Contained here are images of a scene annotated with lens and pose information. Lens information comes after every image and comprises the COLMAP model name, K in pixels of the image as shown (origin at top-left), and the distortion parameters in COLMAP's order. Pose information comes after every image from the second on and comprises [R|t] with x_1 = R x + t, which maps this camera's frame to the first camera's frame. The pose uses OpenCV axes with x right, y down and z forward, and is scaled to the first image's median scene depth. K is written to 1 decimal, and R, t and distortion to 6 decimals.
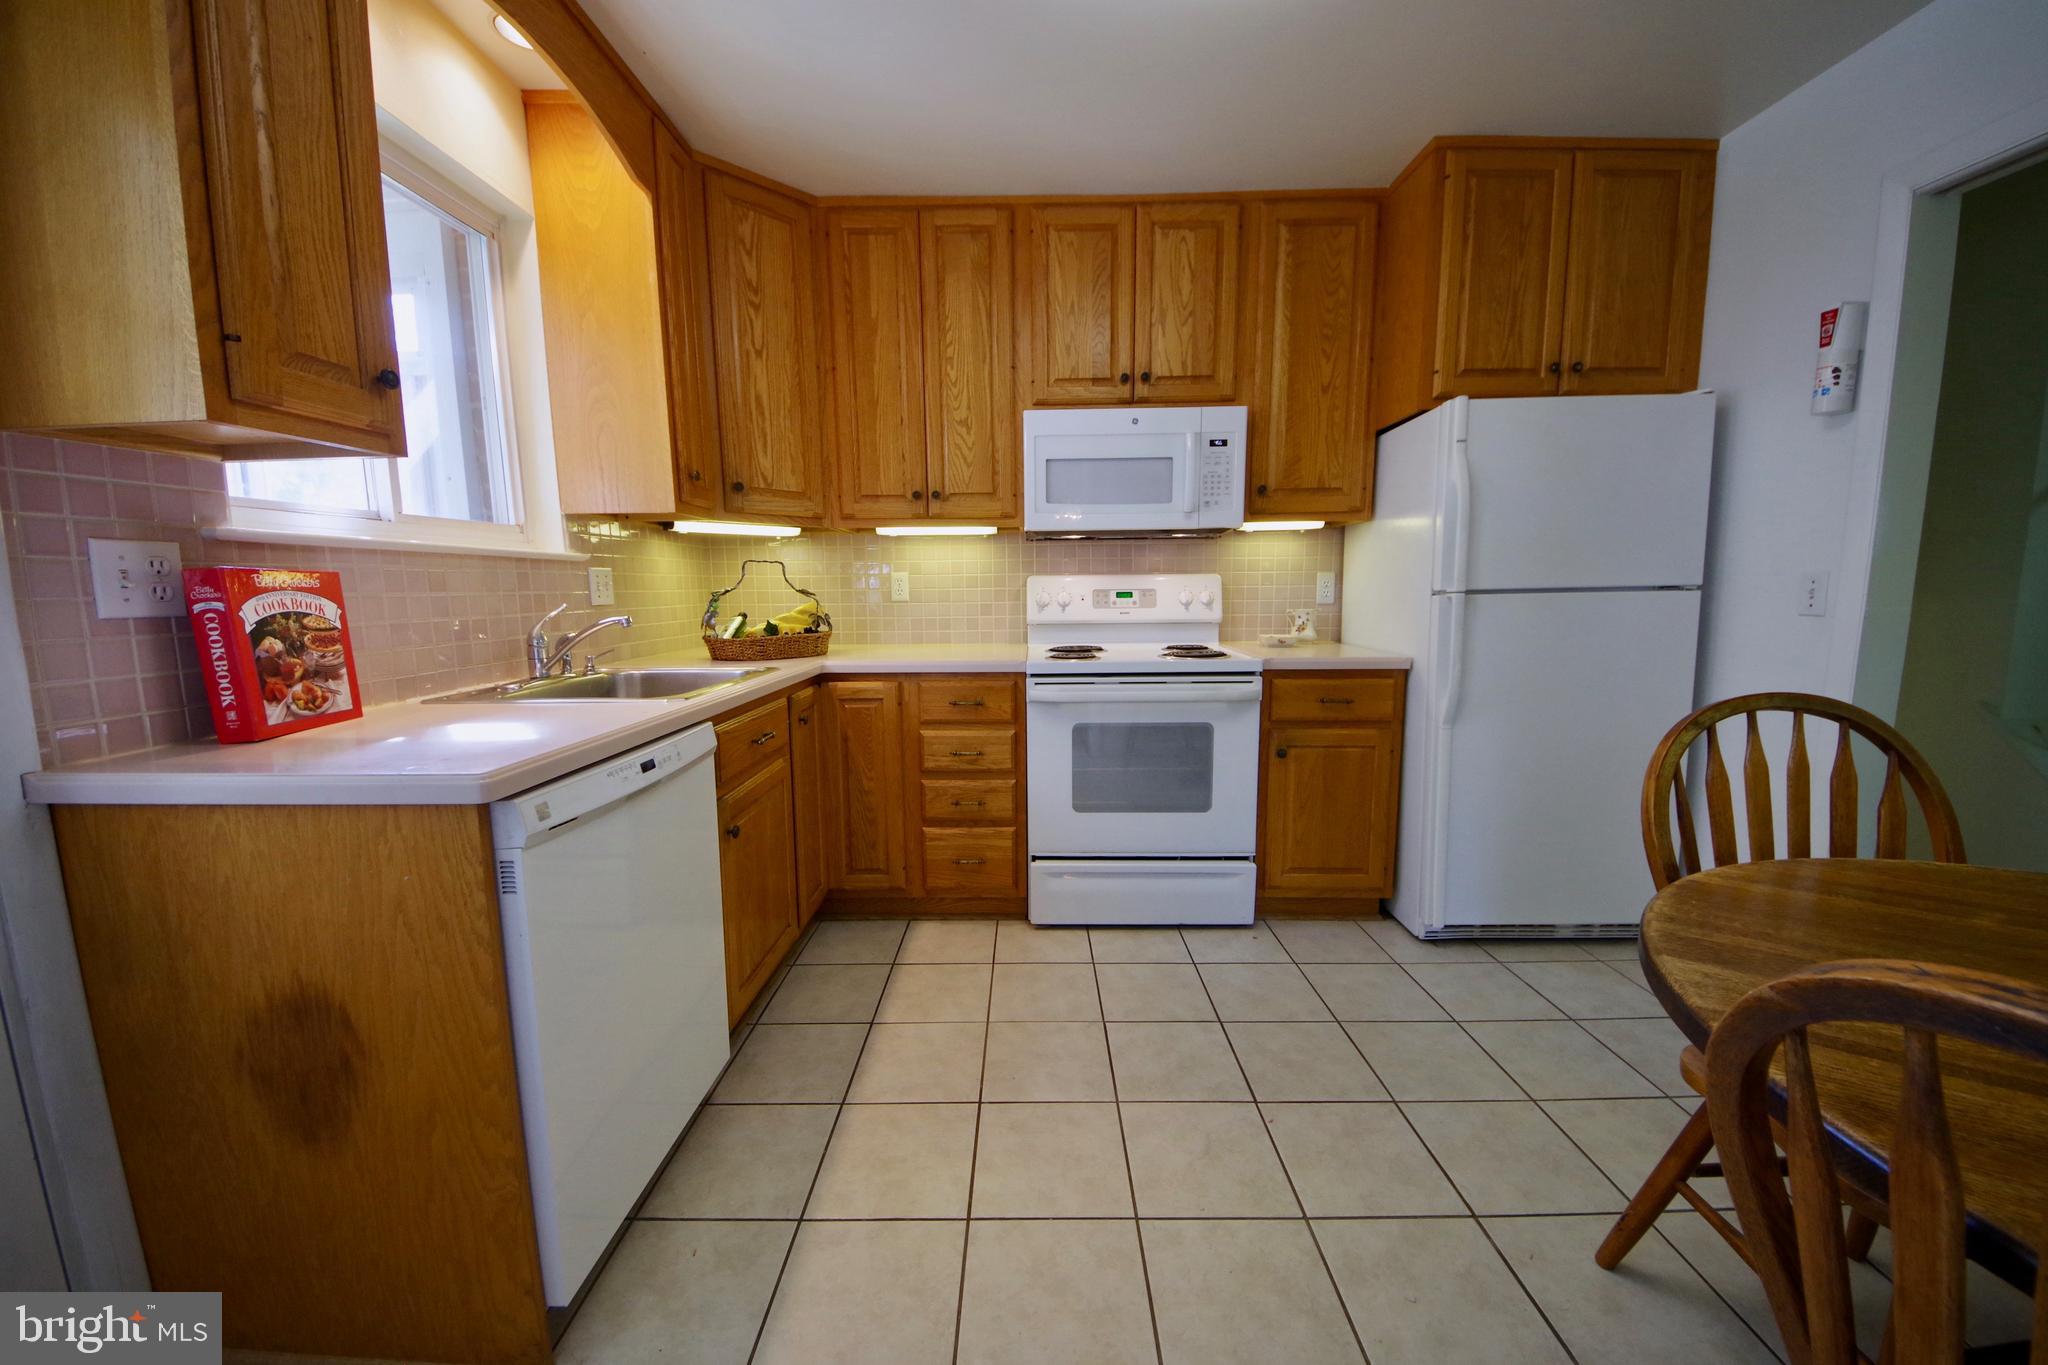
lens RADIAL K [[733.4, 0, 1030.4], [0, 733.4, 684.8], [0, 0, 1]] dist [0.036550, -0.026409]
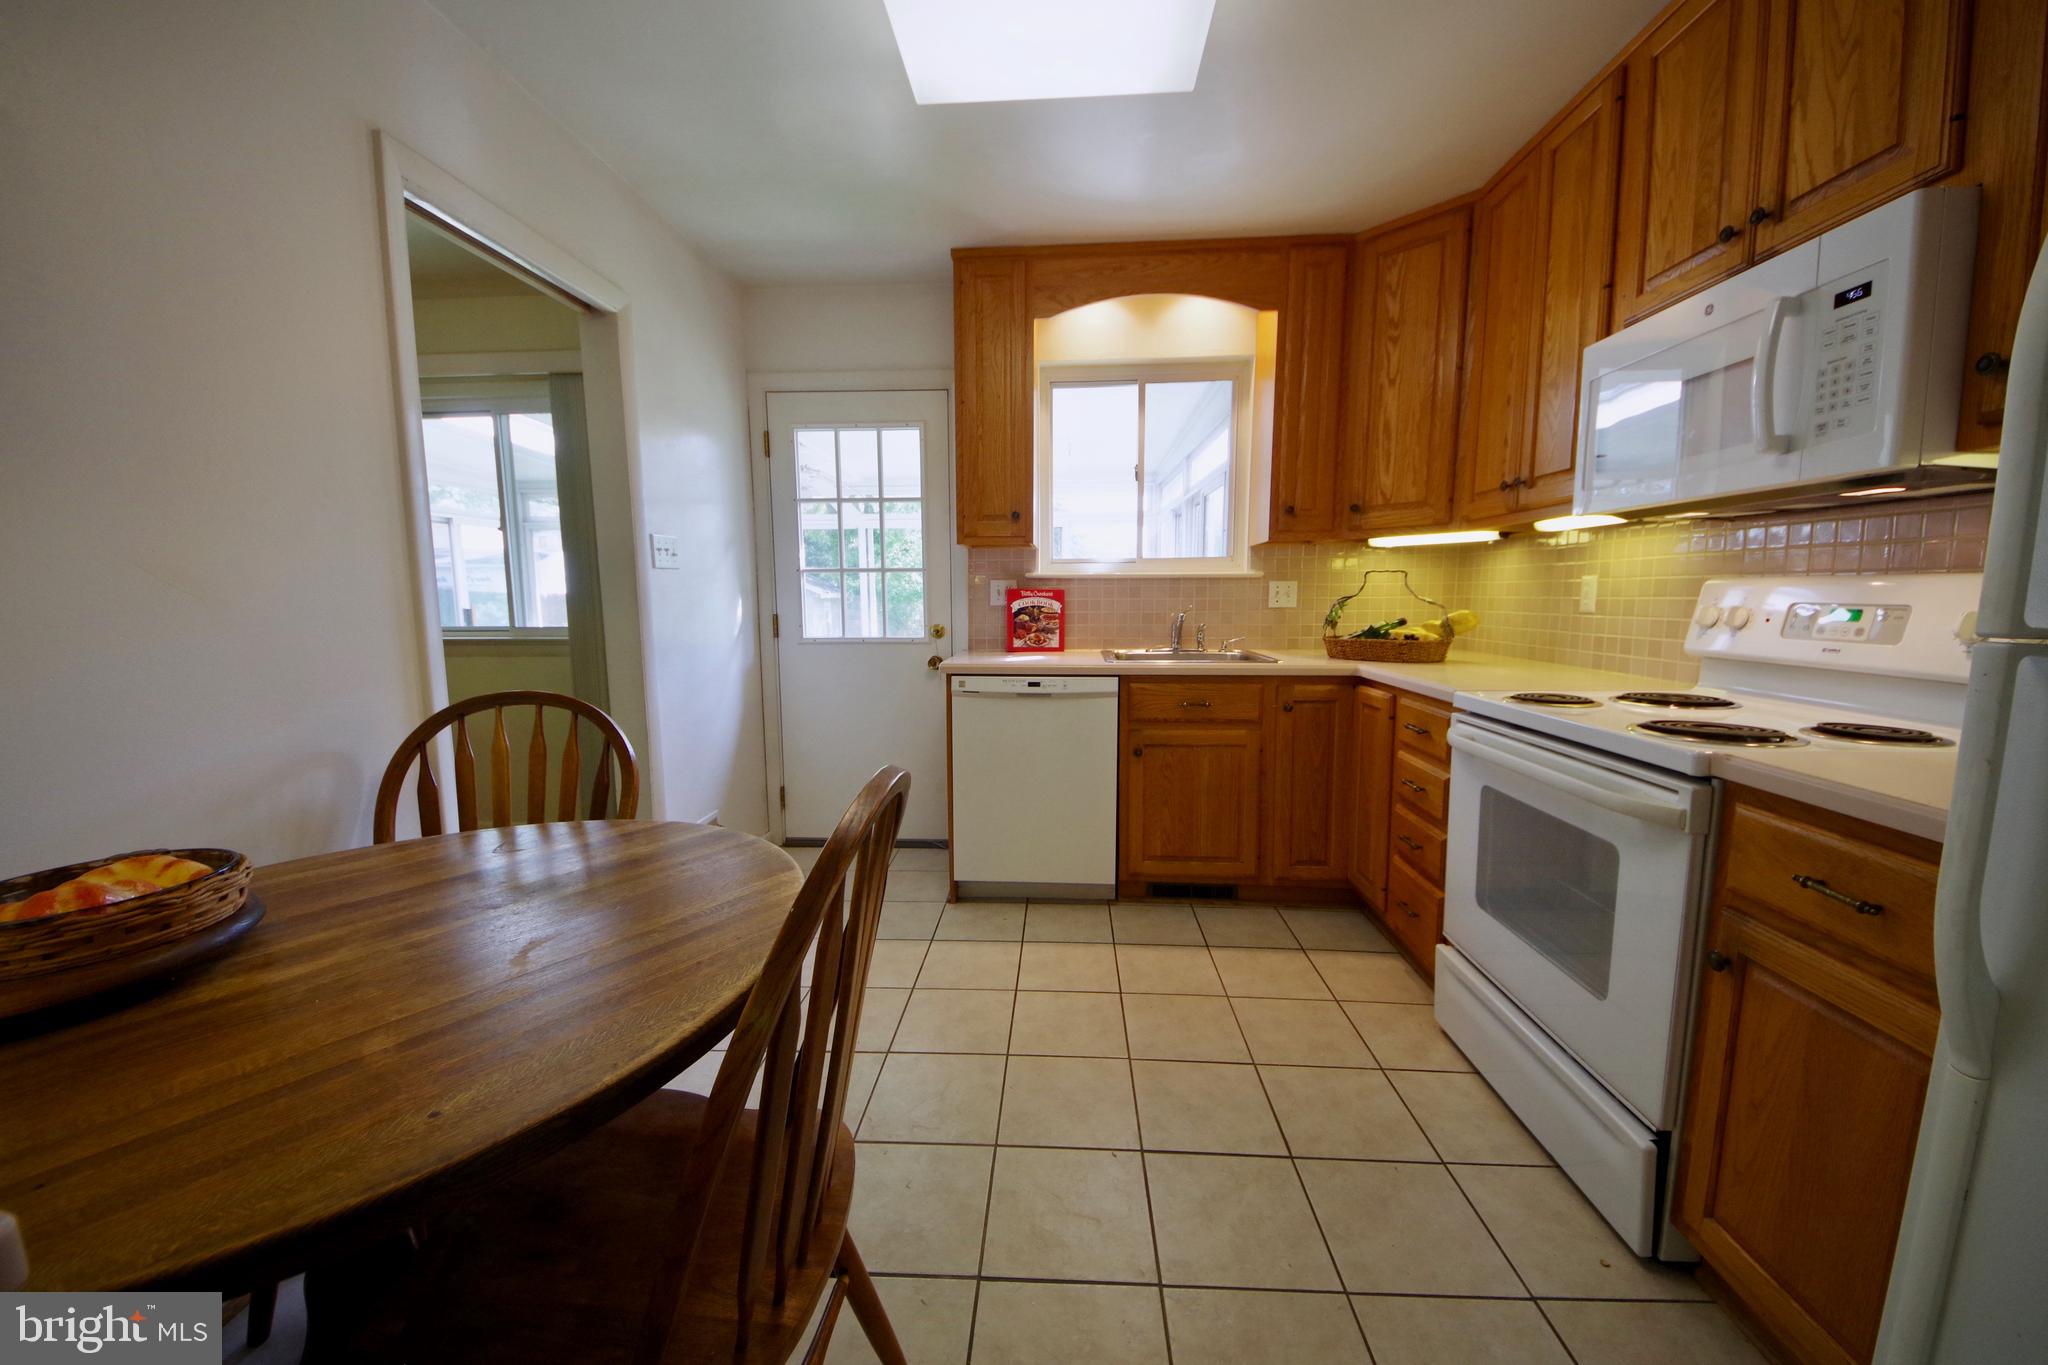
lens RADIAL K [[758.0, 0, 1024.0], [0, 758.0, 682.5], [0, 0, 1]] dist [0.012909, -0.012599]
pose [[-0.059123, 0.124001, -0.990519, 0.806650], [-0.126119, 0.983376, 0.130634, -0.086110], [0.990252, 0.132647, -0.042501, 0.549857]]
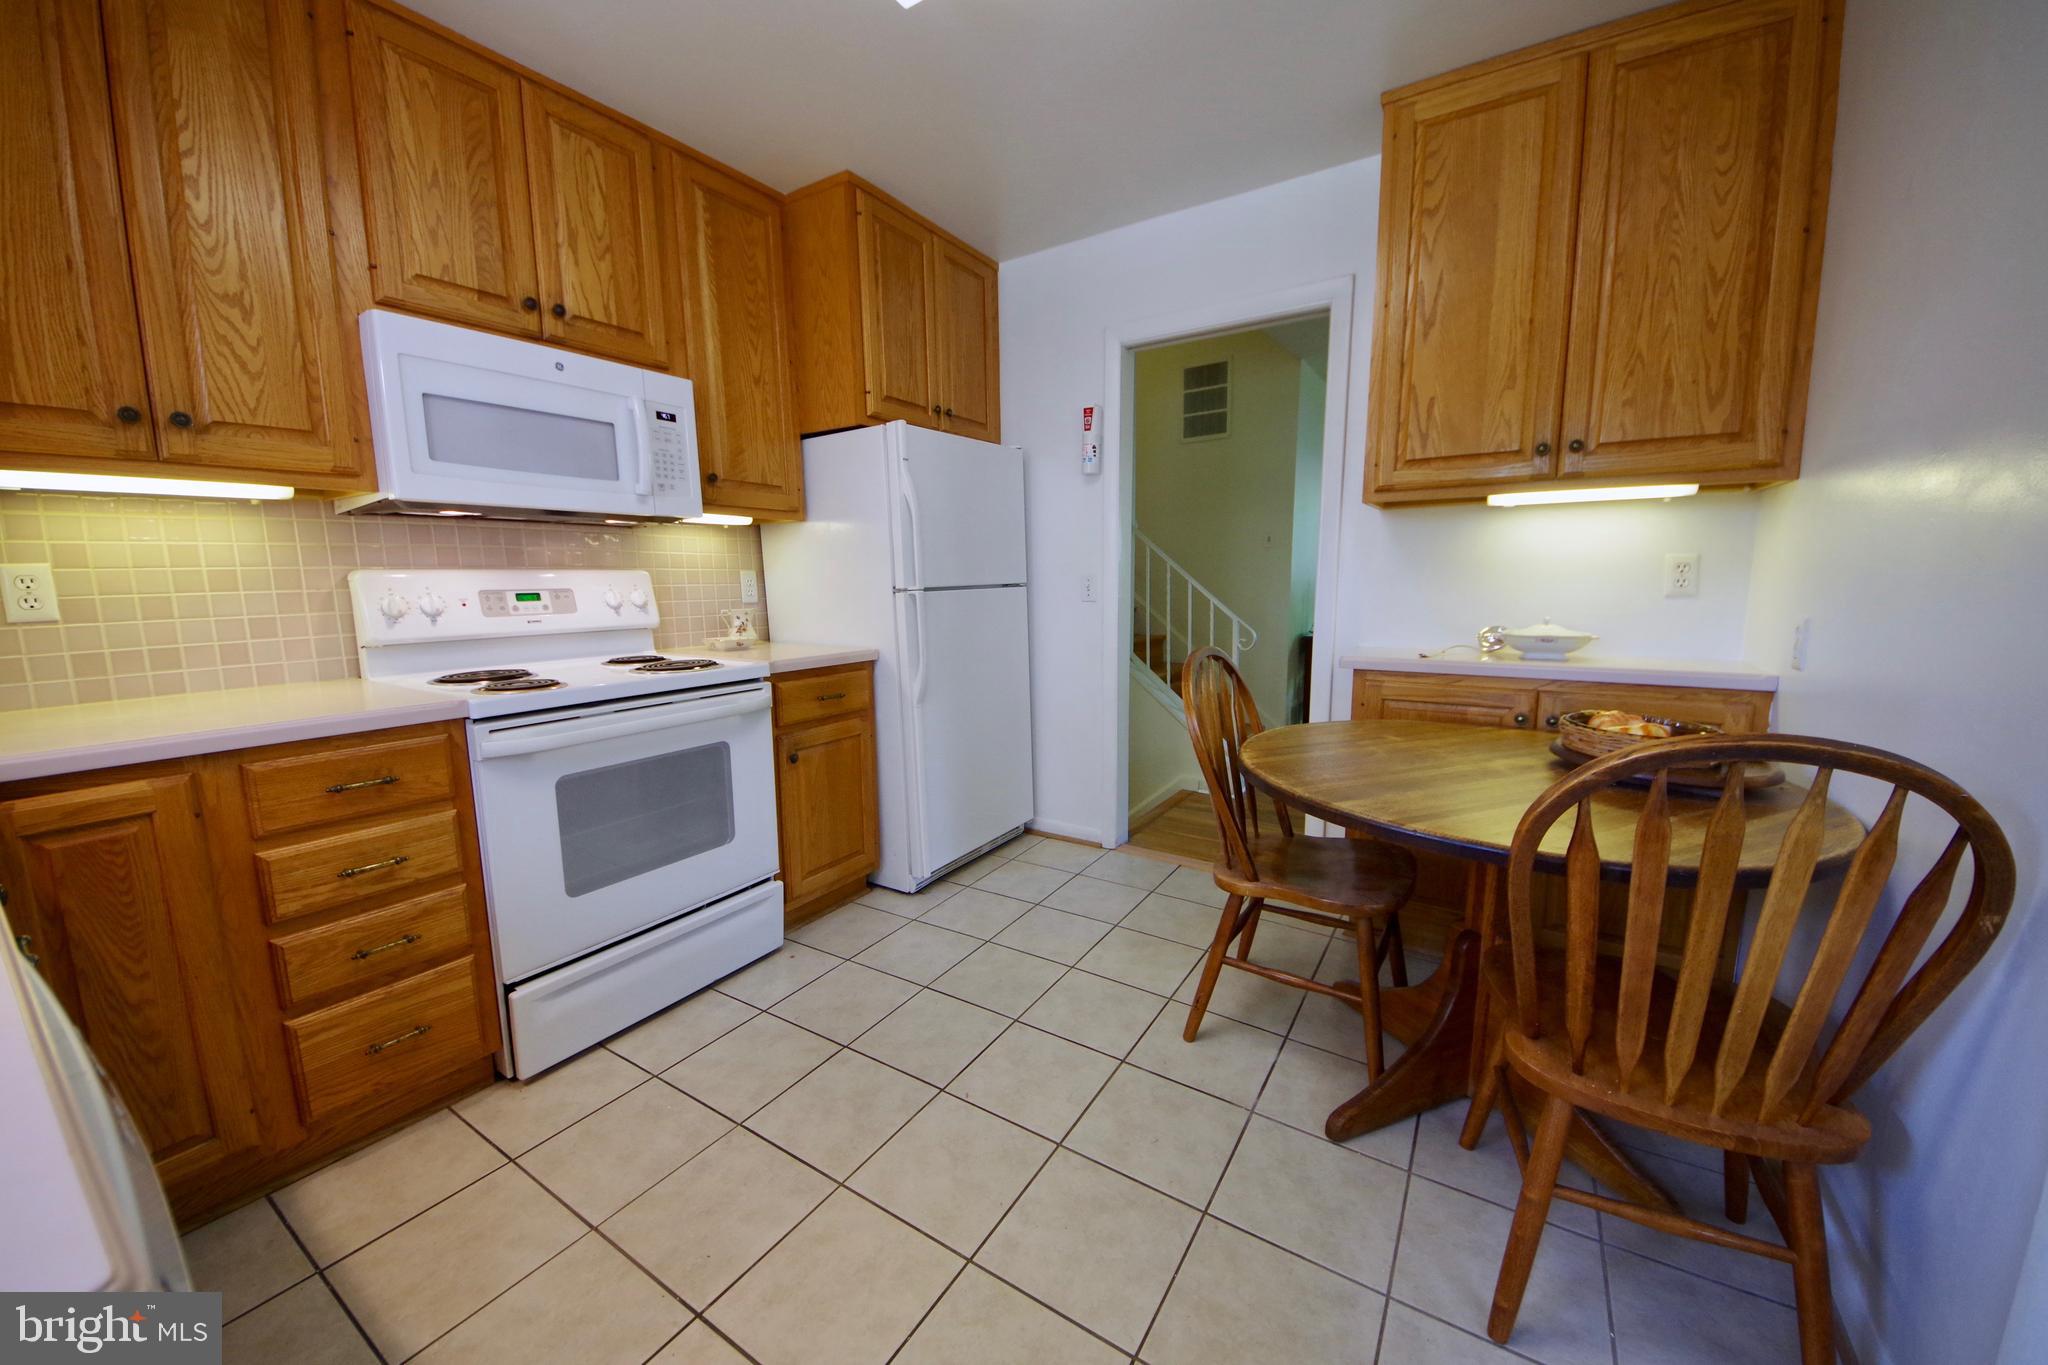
lens RADIAL K [[733.4, 0, 1030.4], [0, 733.4, 684.8], [0, 0, 1]] dist [0.036550, -0.026409]
pose [[0.530337, -0.120576, 0.839169, -0.285279], [0.119071, 0.990617, 0.067087, -0.029378], [-0.839384, 0.064342, 0.539718, 0.210038]]
